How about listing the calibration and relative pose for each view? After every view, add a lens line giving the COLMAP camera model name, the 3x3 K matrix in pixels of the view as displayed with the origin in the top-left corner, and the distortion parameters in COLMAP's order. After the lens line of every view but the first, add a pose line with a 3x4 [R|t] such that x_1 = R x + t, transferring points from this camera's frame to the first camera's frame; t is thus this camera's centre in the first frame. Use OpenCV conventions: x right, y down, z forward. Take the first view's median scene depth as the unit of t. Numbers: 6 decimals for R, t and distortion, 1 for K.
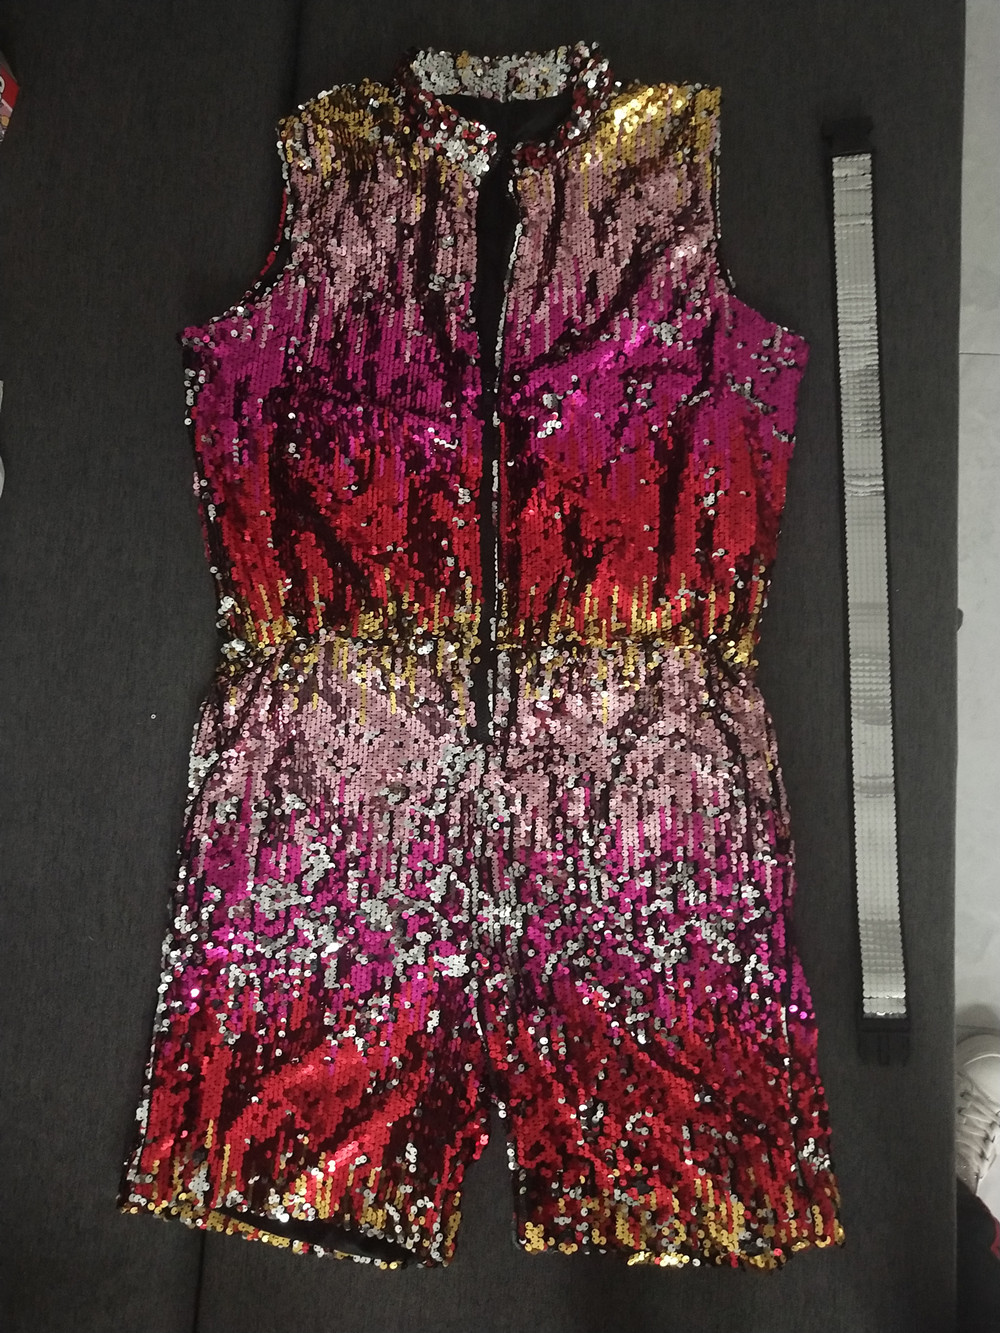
lens RADIAL K [[1153.1, 0, 506.0], [0, 1153.1, 665.2], [0, 0, 1]] dist [-0.012974, 0.029566]
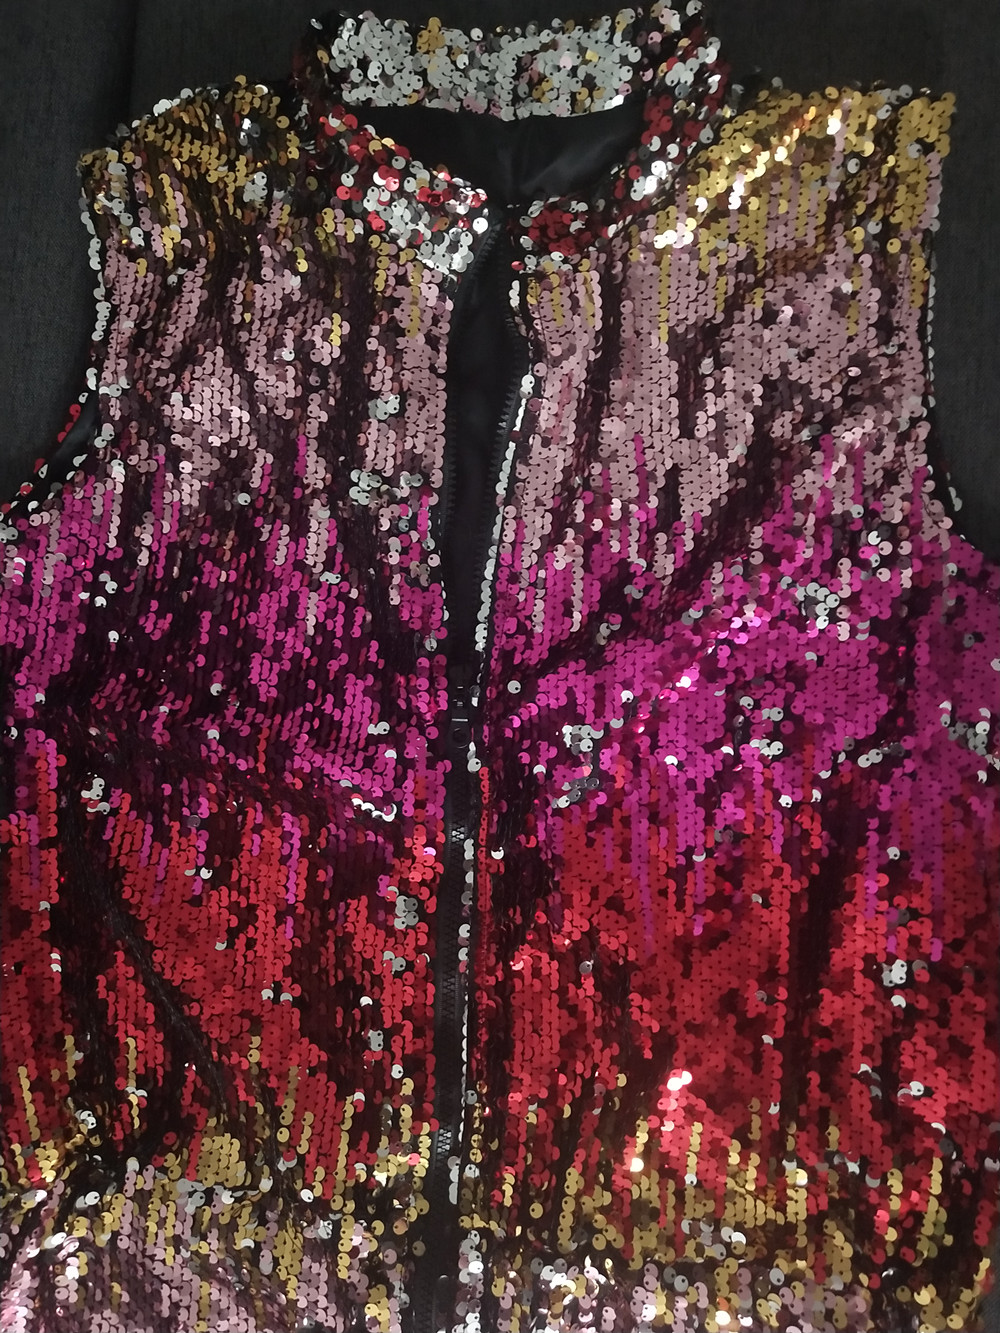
lens RADIAL K [[1153.1, 0, 492.9], [0, 1153.1, 668.3], [0, 0, 1]] dist [-0.012974, 0.029566]
pose [[0.997138, 0.029026, -0.069807, 0.034955], [-0.024440, 0.997541, 0.065679, -0.287091], [0.071542, -0.063785, 0.995396, 0.487680]]
